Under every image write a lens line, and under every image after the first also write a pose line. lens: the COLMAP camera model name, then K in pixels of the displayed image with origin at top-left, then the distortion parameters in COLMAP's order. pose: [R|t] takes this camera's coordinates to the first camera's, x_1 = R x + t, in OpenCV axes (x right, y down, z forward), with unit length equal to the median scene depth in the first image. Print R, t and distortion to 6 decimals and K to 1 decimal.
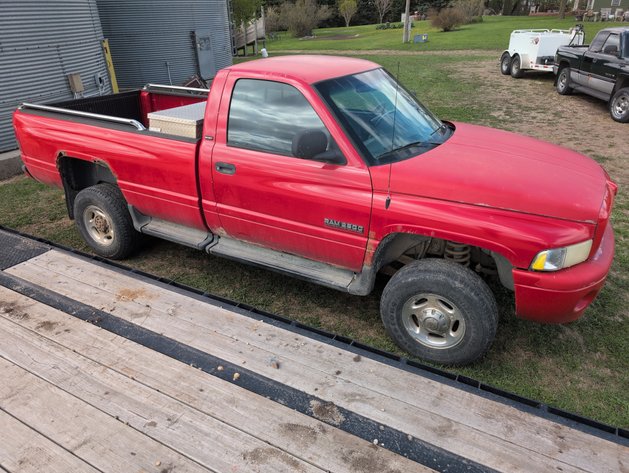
lens RADIAL K [[476.2, 0, 314.5], [0, 476.2, 236.5], [0, 0, 1]] dist [0.016842, -0.008695]
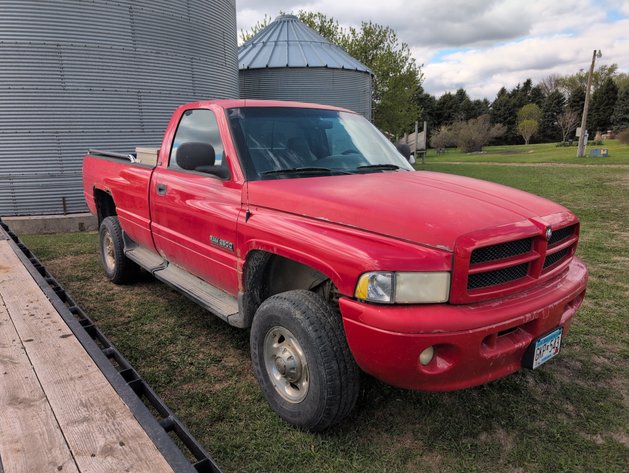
lens RADIAL K [[476.2, 0, 314.5], [0, 476.2, 236.5], [0, 0, 1]] dist [0.016842, -0.008695]
pose [[0.917947, 0.086796, -0.387092, 0.508973], [-0.177162, 0.962755, -0.204245, 0.106590], [0.354947, 0.256064, 0.899135, 0.184418]]
